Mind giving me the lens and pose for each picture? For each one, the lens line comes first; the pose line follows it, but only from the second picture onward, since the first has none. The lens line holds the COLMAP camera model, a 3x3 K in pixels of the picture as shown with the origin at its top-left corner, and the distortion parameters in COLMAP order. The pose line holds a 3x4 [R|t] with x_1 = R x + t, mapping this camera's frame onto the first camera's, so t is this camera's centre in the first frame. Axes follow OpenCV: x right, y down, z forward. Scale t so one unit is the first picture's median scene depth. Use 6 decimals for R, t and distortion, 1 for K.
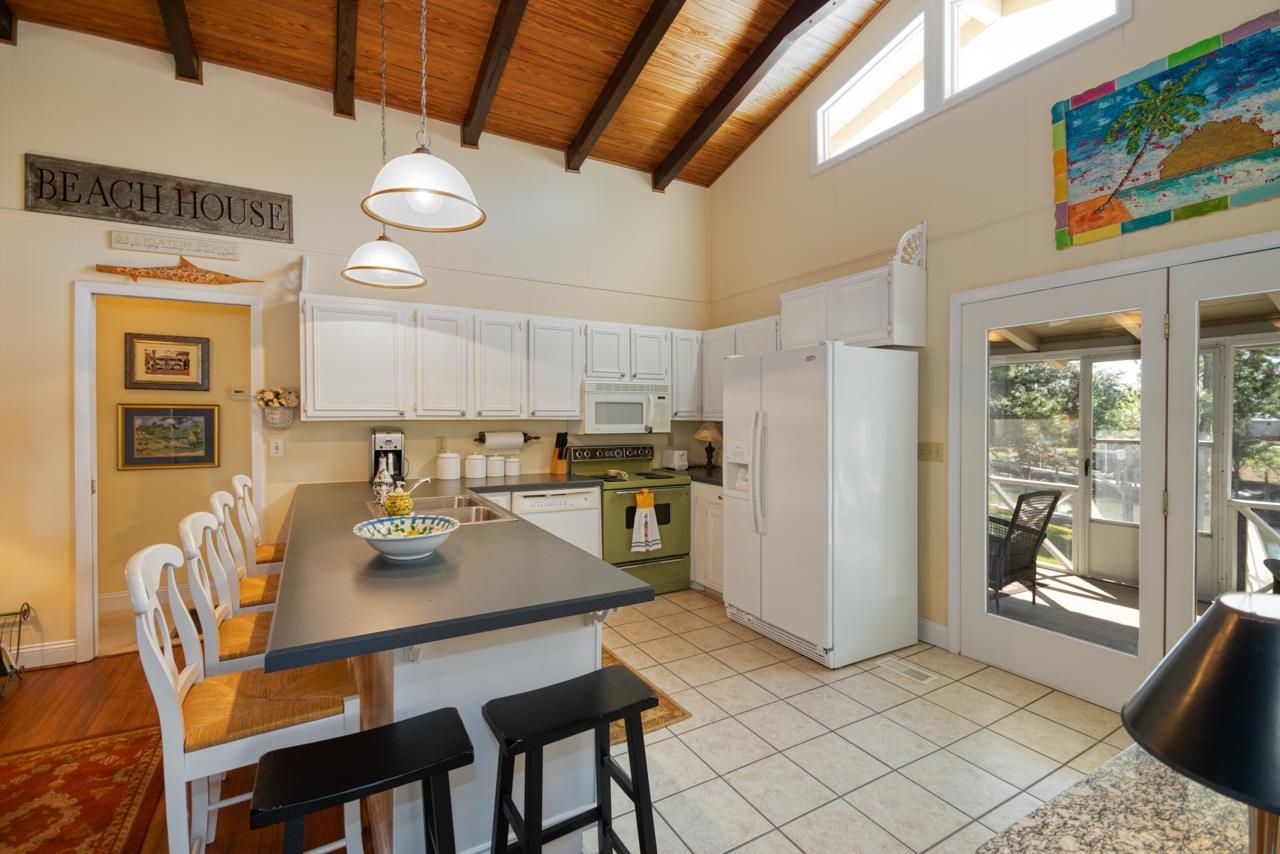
lens RADIAL K [[572.3, 0, 640.0], [0, 572.3, 427.0], [0, 0, 1]] dist [0.027065, -0.016920]
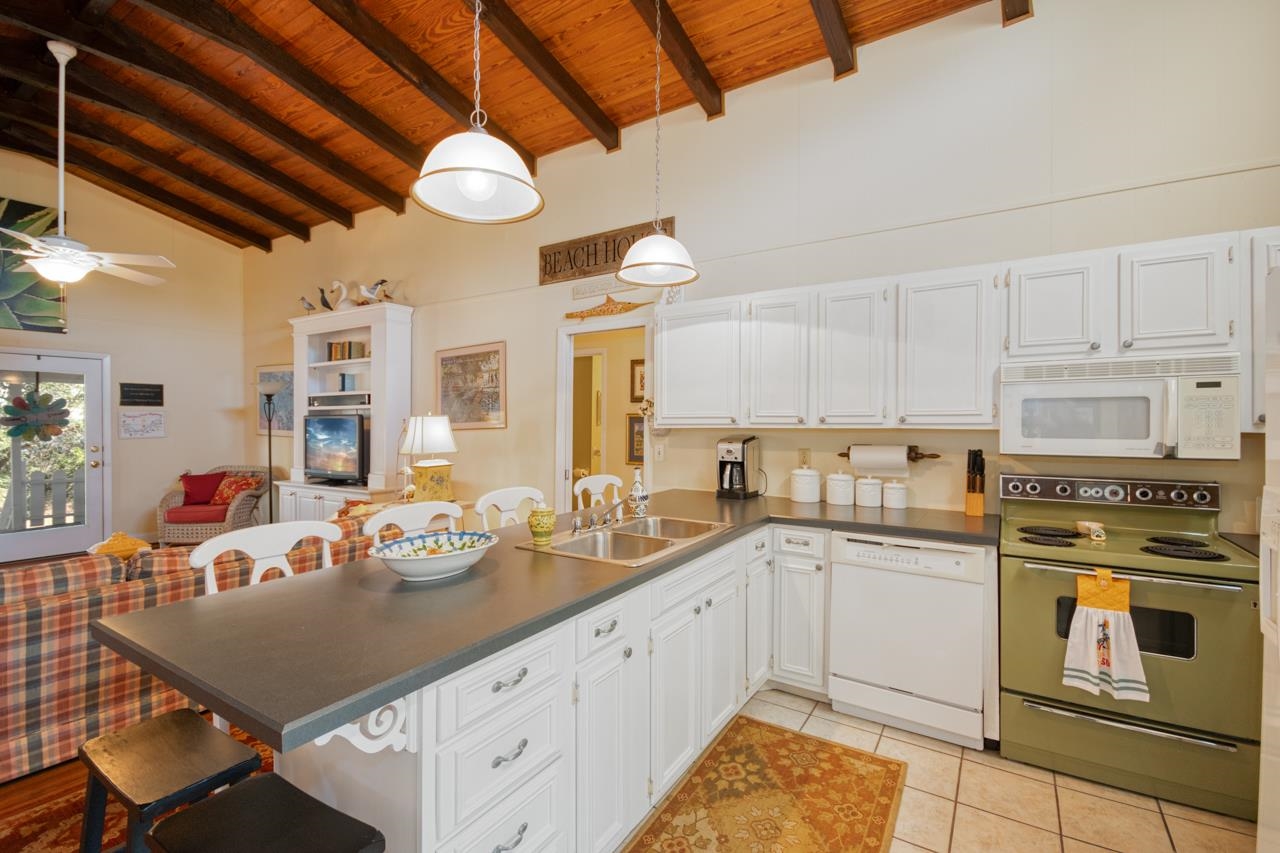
lens RADIAL K [[572.3, 0, 640.0], [0, 572.3, 426.5], [0, 0, 1]] dist [0.027065, -0.016920]
pose [[0.458557, 0.006171, -0.888644, 0.275124], [-0.014967, 0.999888, -0.000779, -0.010508], [0.888539, 0.013657, 0.458598, 0.411633]]
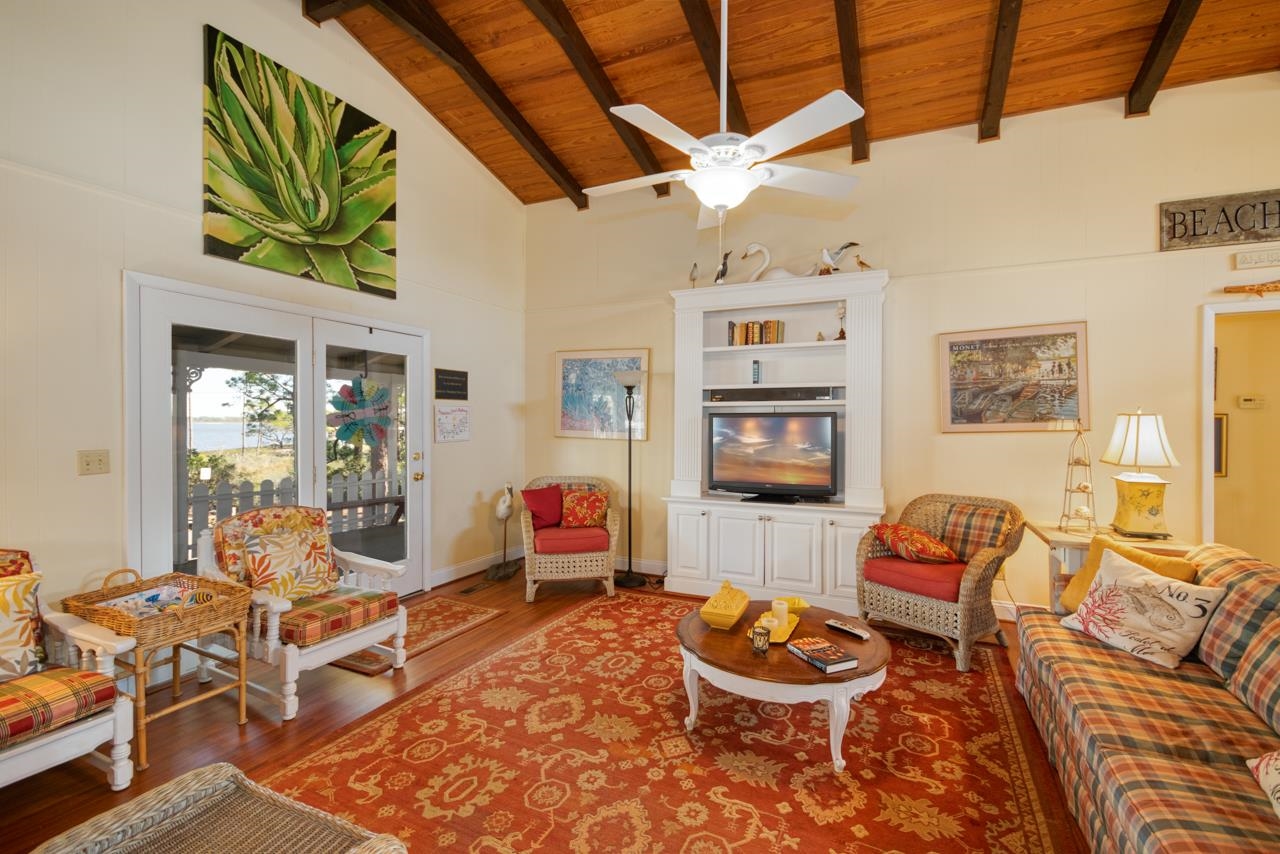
lens RADIAL K [[572.3, 0, 640.0], [0, 572.3, 427.0], [0, 0, 1]] dist [0.027065, -0.016920]
pose [[0.571218, 0.007357, -0.820765, -0.518848], [-0.018776, 0.999815, -0.004106, 0.006801], [0.820583, 0.017755, 0.571251, -0.406170]]
